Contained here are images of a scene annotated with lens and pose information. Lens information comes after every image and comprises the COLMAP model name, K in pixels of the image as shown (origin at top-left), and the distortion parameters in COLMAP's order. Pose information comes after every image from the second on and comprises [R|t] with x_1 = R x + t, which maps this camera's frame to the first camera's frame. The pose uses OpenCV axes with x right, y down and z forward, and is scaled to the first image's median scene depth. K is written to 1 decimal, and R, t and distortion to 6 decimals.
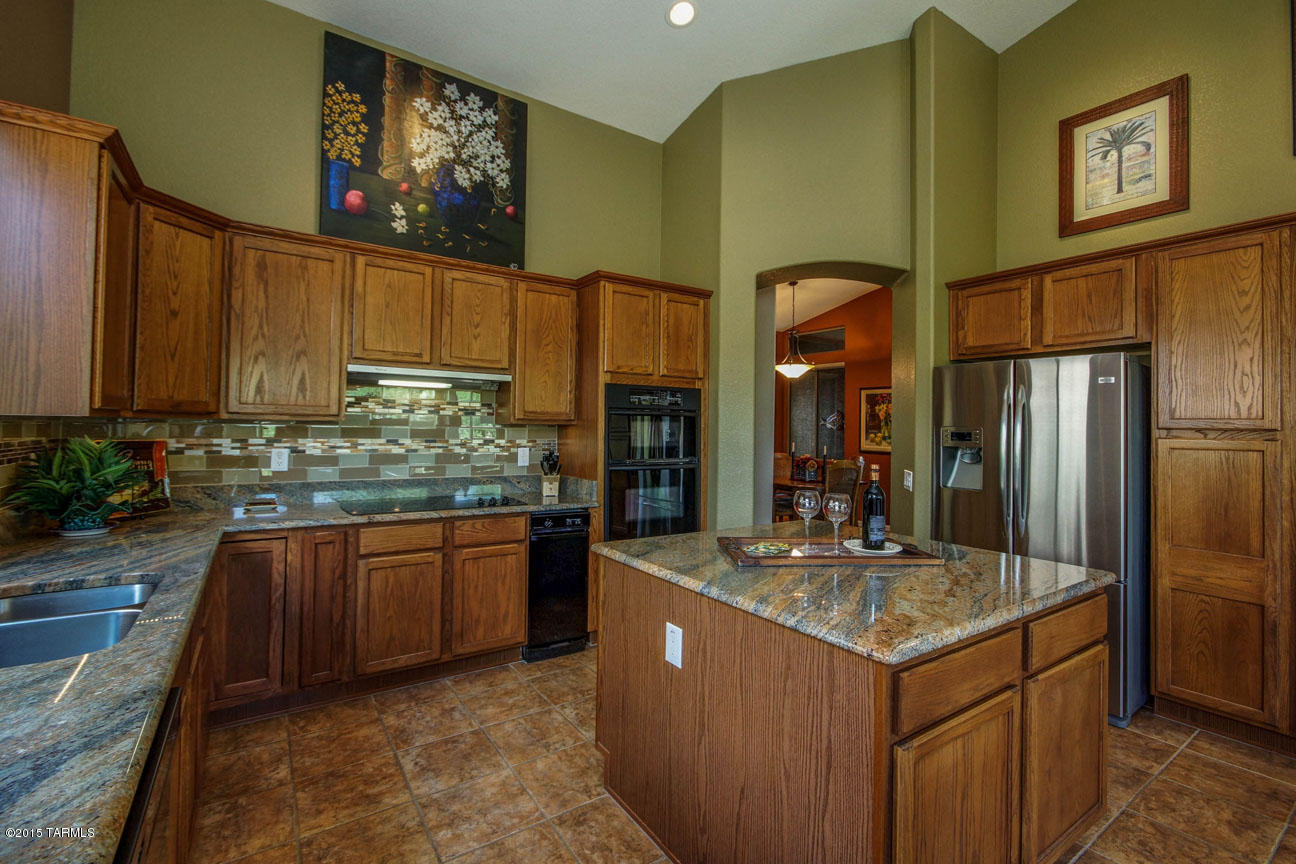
lens RADIAL K [[571.8, 0, 645.5], [0, 571.8, 417.4], [0, 0, 1]] dist [-0.007268, 0.002908]
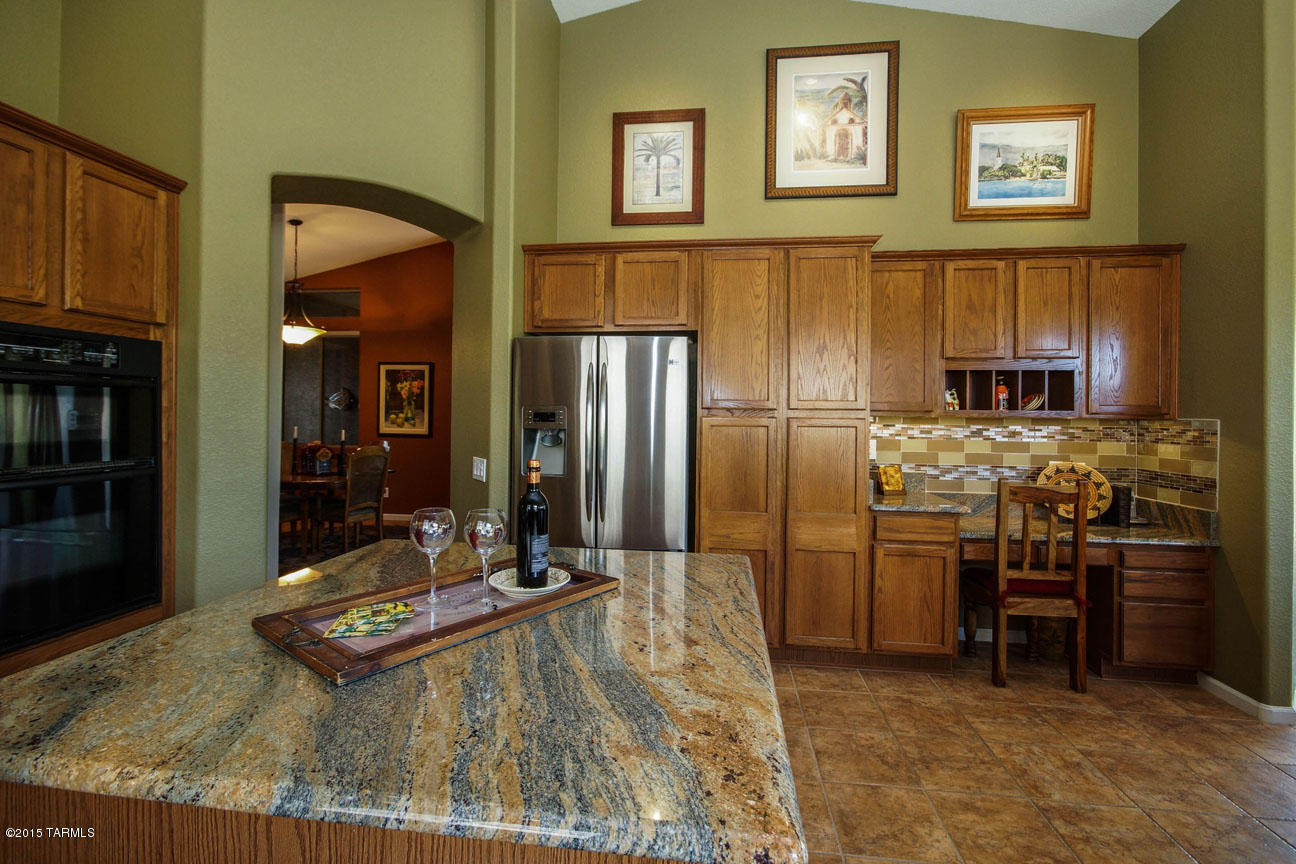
lens RADIAL K [[571.8, 0, 648.1], [0, 571.8, 410.4], [0, 0, 1]] dist [-0.007268, 0.002908]
pose [[0.661194, -0.002726, 0.750210, -0.014932], [-0.014046, 0.999773, 0.016012, 0.005830], [-0.750083, -0.021125, 0.661006, 0.261278]]
